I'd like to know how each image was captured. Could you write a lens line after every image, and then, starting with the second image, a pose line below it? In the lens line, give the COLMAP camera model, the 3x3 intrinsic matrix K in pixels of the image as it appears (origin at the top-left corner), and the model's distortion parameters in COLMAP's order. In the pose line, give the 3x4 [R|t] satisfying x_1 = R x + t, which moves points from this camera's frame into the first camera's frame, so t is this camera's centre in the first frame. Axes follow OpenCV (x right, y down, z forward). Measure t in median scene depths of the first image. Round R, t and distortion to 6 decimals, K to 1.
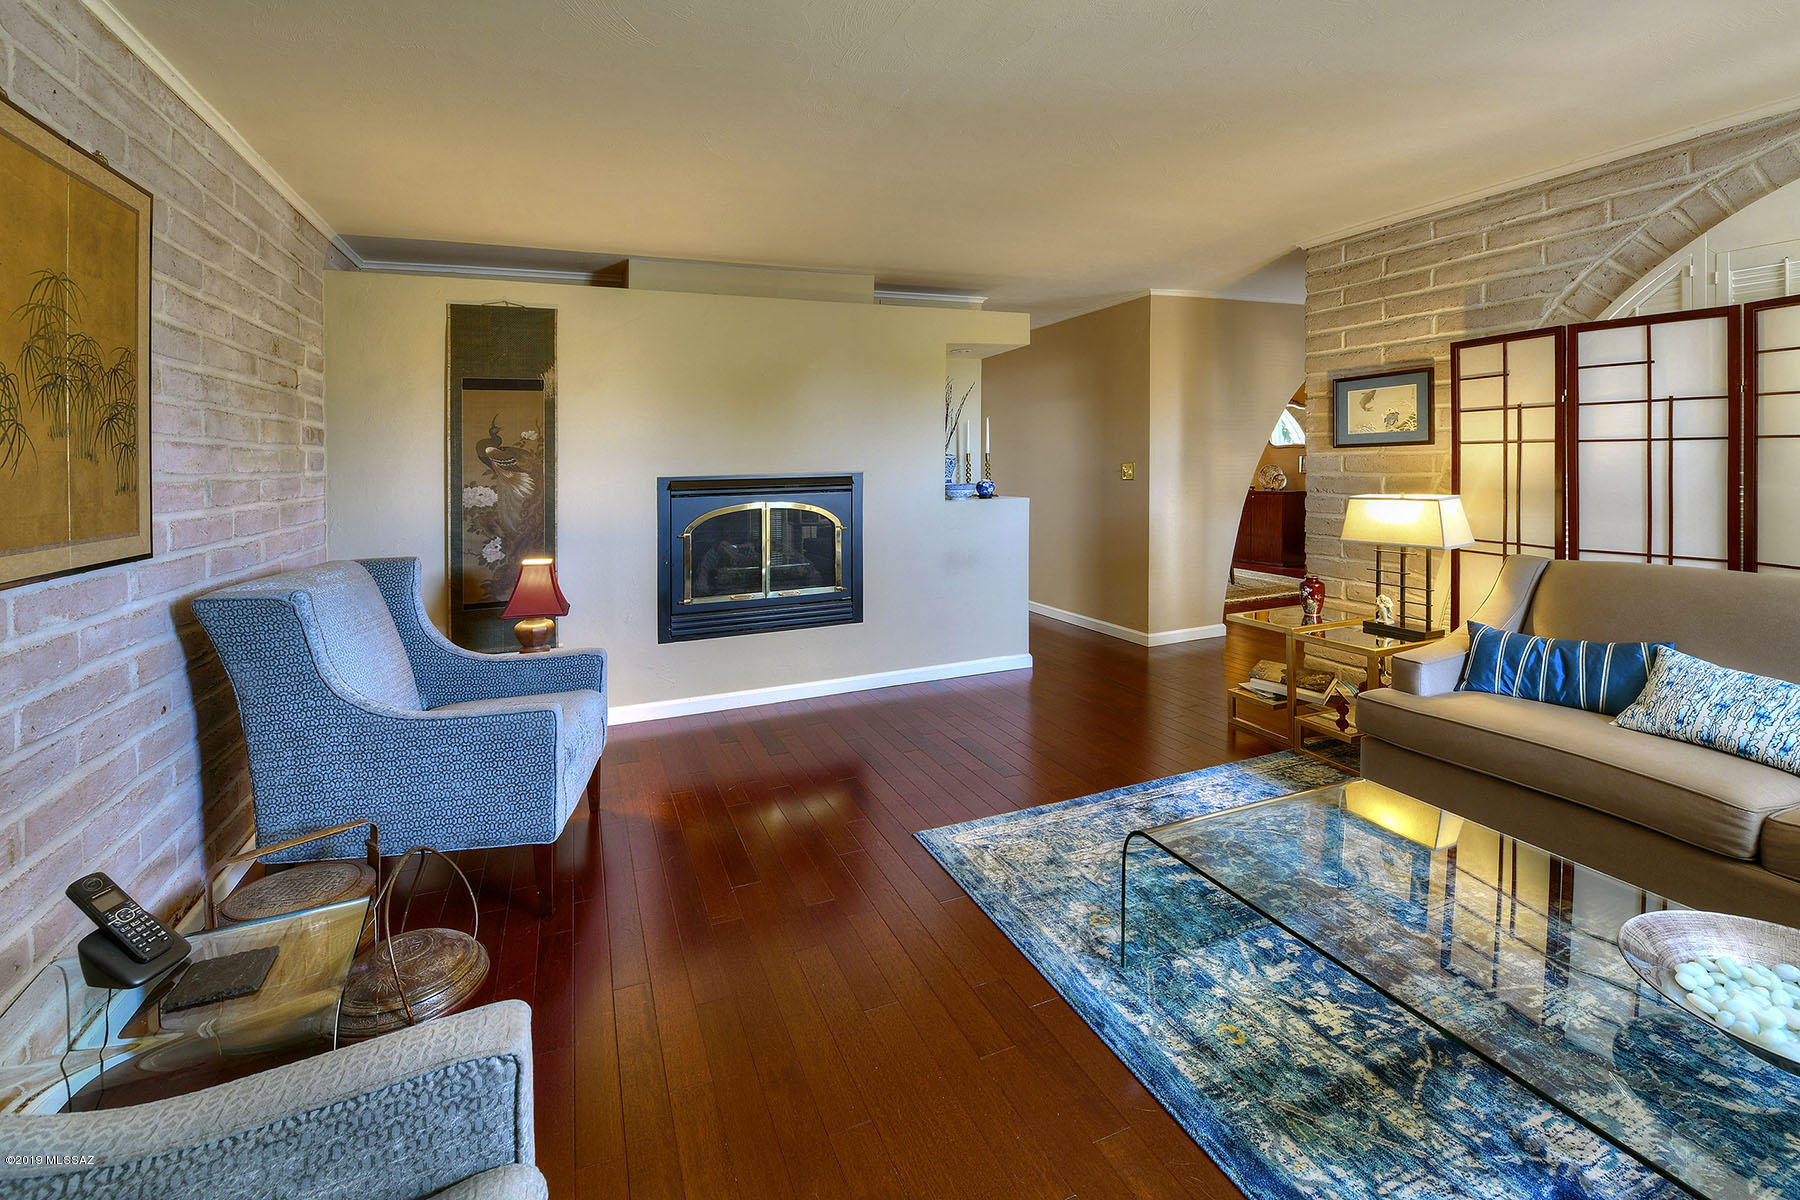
lens RADIAL K [[717.0, 0, 900.7], [0, 717.0, 468.3], [0, 0, 1]] dist [-0.014954, -0.002219]
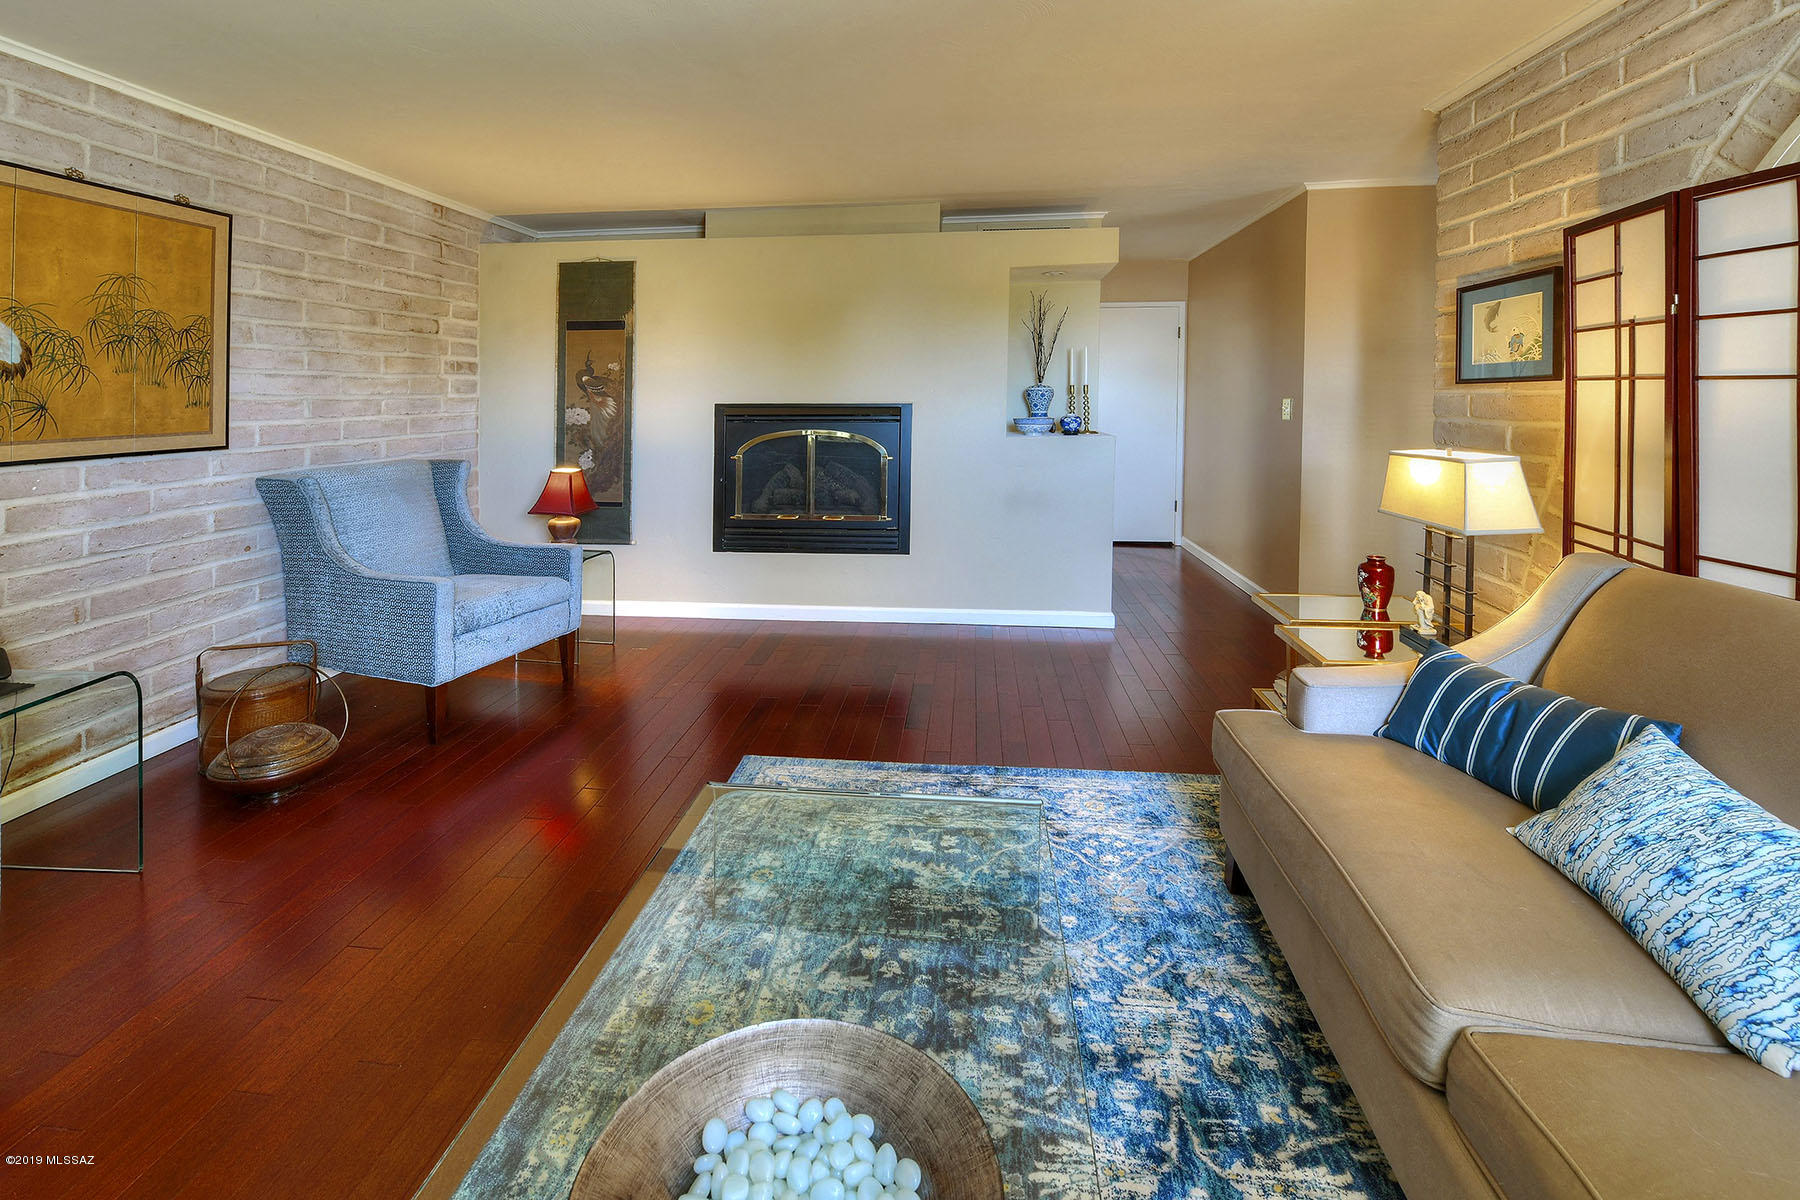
lens RADIAL K [[733.5, 0, 899.7], [0, 733.5, 386.7], [0, 0, 1]] dist [-0.009768, -0.000564]
pose [[0.898123, 0.011784, -0.439587, 0.556625], [-0.017044, 0.999823, -0.008021, -0.012861], [0.439415, 0.014696, 0.898164, 0.117960]]
